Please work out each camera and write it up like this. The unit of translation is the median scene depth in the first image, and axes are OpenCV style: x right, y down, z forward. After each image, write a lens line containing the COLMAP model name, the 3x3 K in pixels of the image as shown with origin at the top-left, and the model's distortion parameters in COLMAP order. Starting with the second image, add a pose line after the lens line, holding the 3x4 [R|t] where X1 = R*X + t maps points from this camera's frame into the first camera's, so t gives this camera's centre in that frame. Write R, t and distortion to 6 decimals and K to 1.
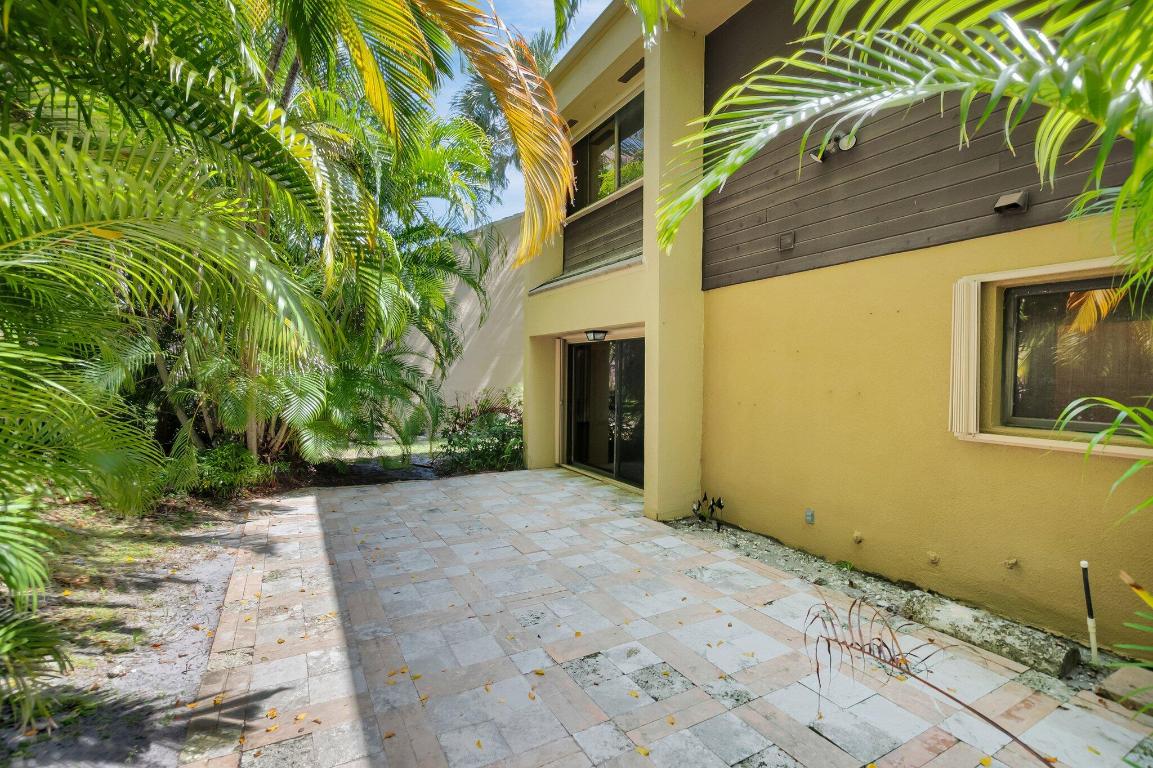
lens RADIAL K [[515.0, 0, 576.5], [0, 515.0, 384.0], [0, 0, 1]] dist [0.000266, -0.000016]
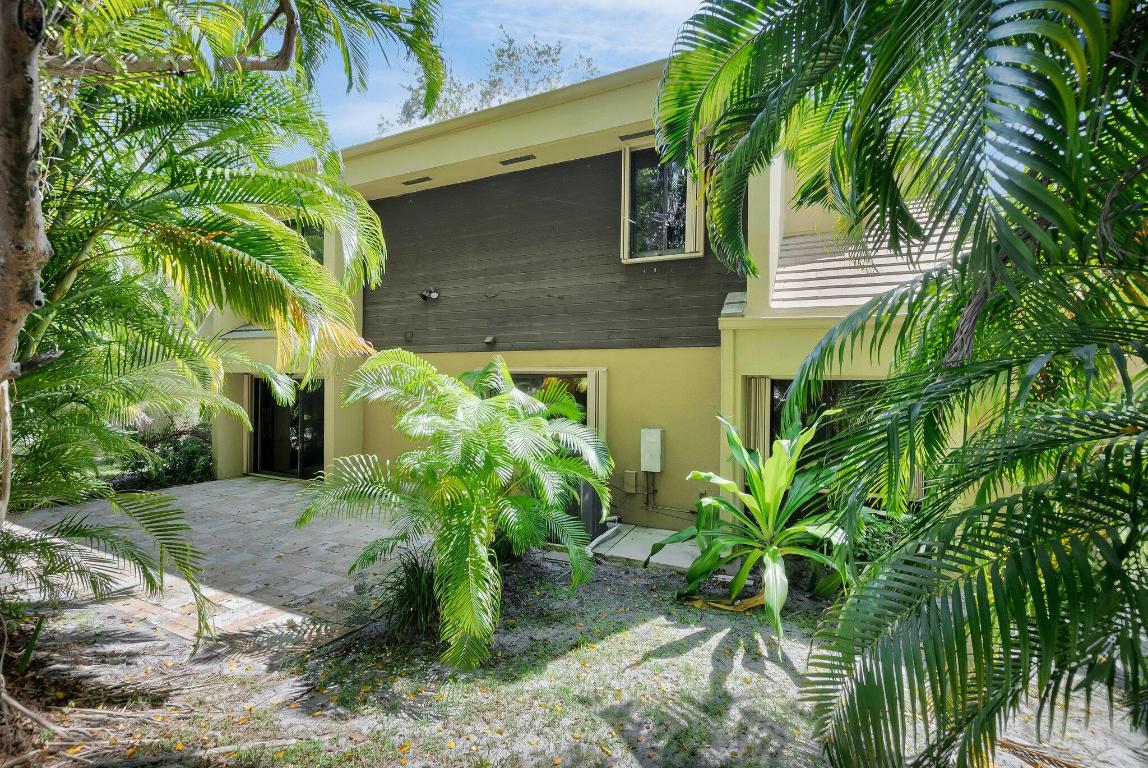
lens RADIAL K [[486.8, 0, 574.0], [0, 486.8, 384.0], [0, 0, 1]] dist [-0.001597, -0.000116]
pose [[0.811497, -0.006266, 0.584324, -0.140765], [0.011470, 0.999921, -0.005206, -0.085030], [-0.584245, 0.010927, 0.811504, -0.786214]]
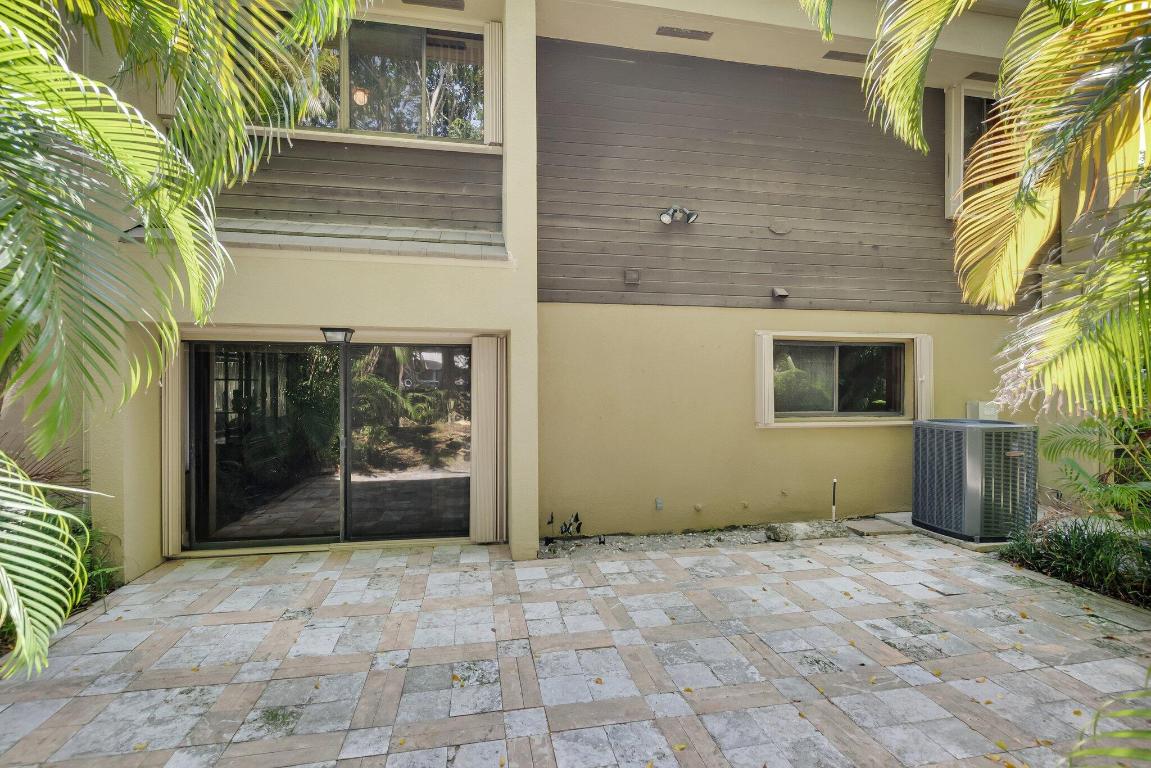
lens RADIAL K [[506.2, 0, 575.5], [0, 506.2, 384.0], [0, 0, 1]] dist [-0.005024, -0.000511]
pose [[0.327672, -0.012800, 0.944705, -0.727163], [0.020124, 0.999776, 0.006566, -0.042109], [-0.944577, 0.016860, 0.327856, 0.746932]]
